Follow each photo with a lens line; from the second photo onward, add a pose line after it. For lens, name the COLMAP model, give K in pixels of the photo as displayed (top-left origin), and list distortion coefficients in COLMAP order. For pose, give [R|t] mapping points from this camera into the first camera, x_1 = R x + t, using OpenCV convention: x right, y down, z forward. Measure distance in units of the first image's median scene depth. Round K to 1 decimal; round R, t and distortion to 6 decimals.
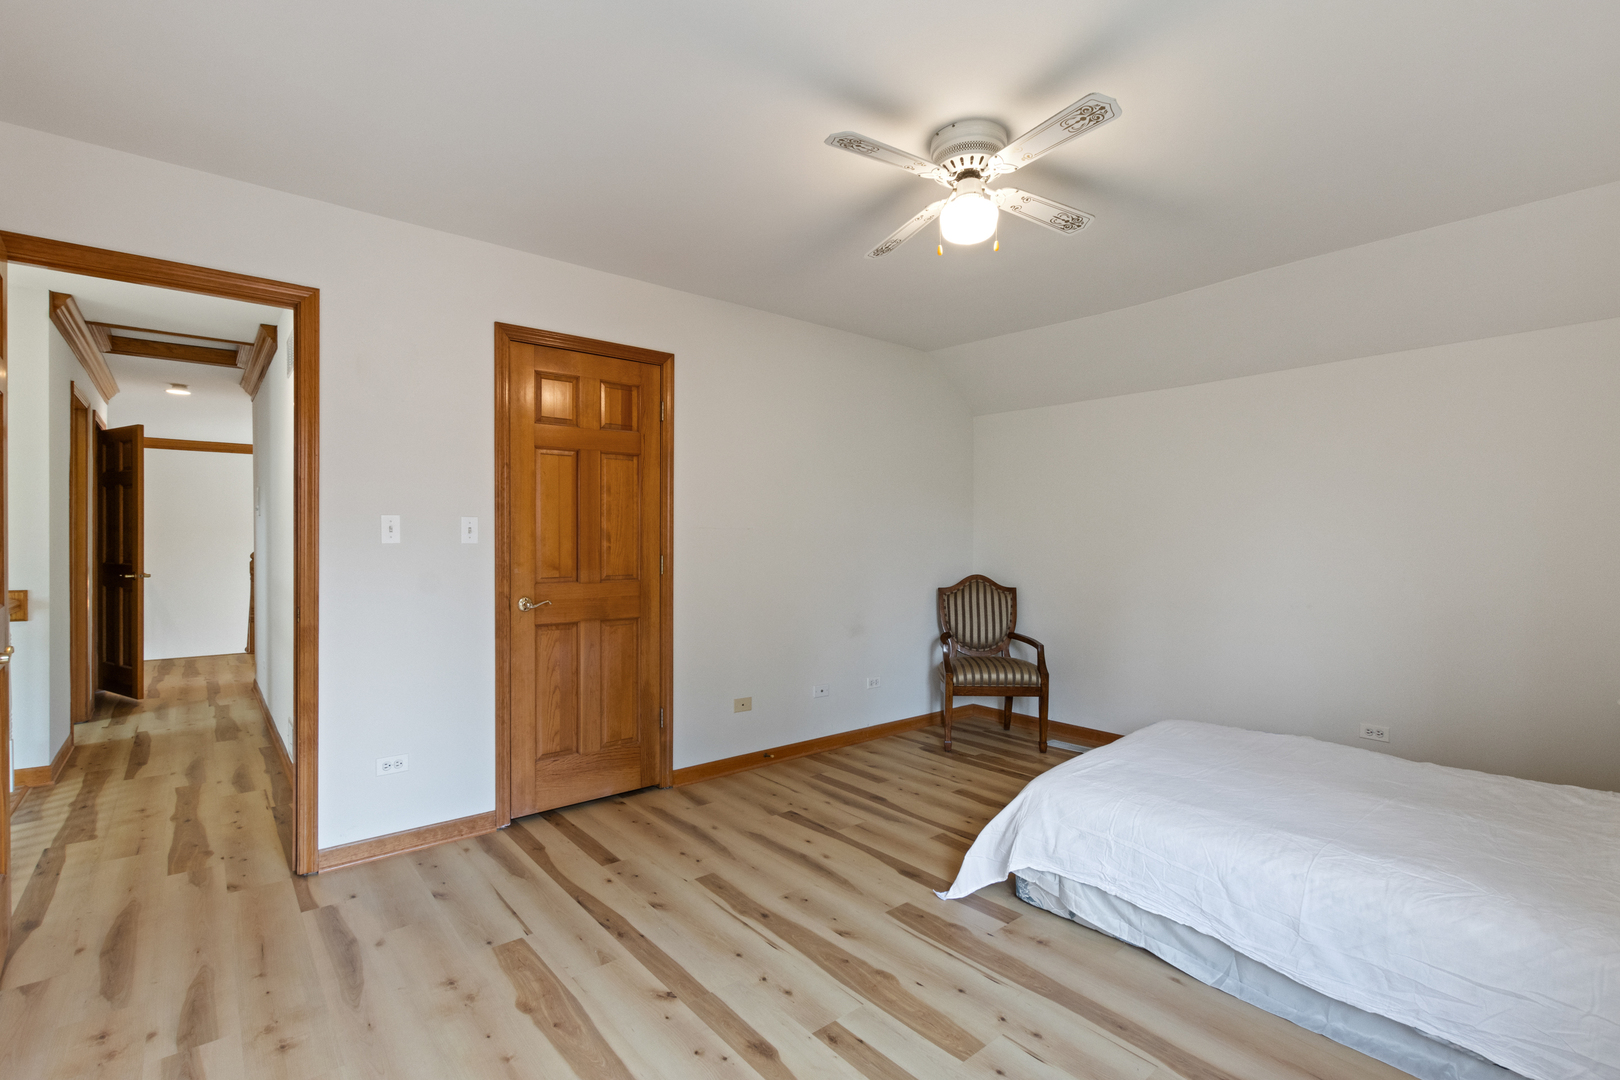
lens RADIAL K [[747.9, 0, 811.0], [0, 747.9, 541.5], [0, 0, 1]] dist [0.001668, 0.000582]
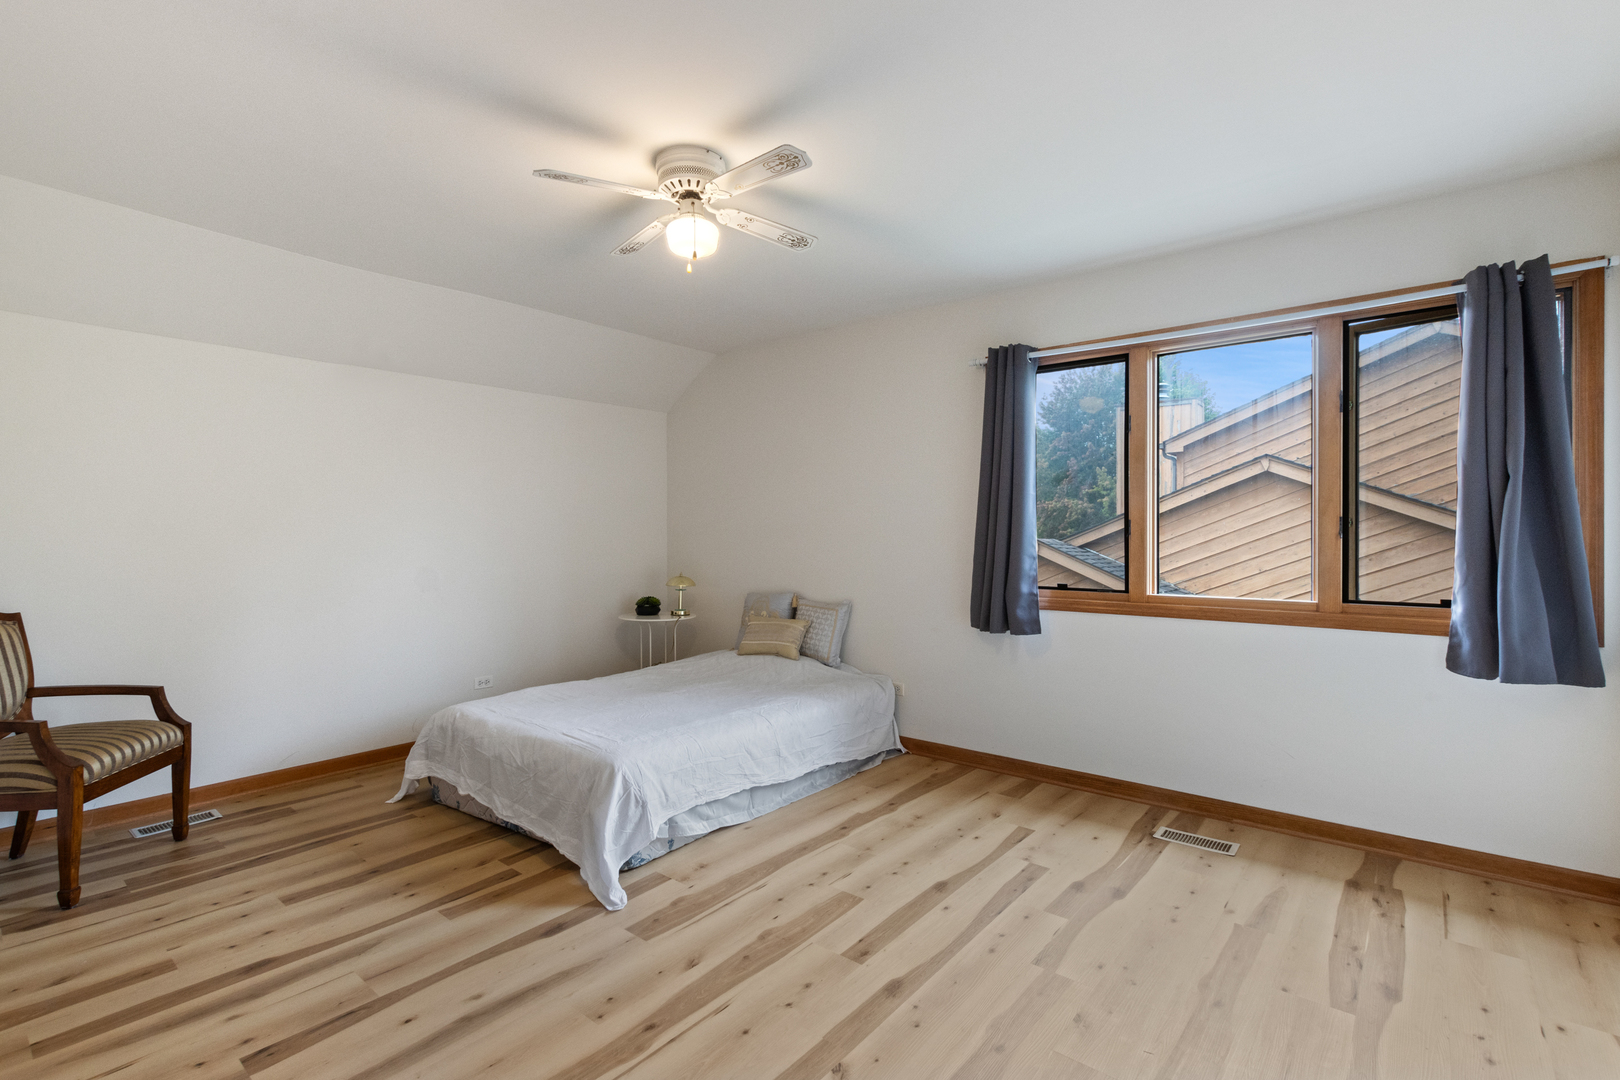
lens RADIAL K [[747.9, 0, 810.7], [0, 747.9, 529.8], [0, 0, 1]] dist [0.001668, 0.000582]
pose [[-0.194173, -0.001120, 0.980967, -0.815045], [0.002209, 0.999996, 0.001579, -0.005652], [-0.980965, 0.002474, -0.194170, 0.958490]]
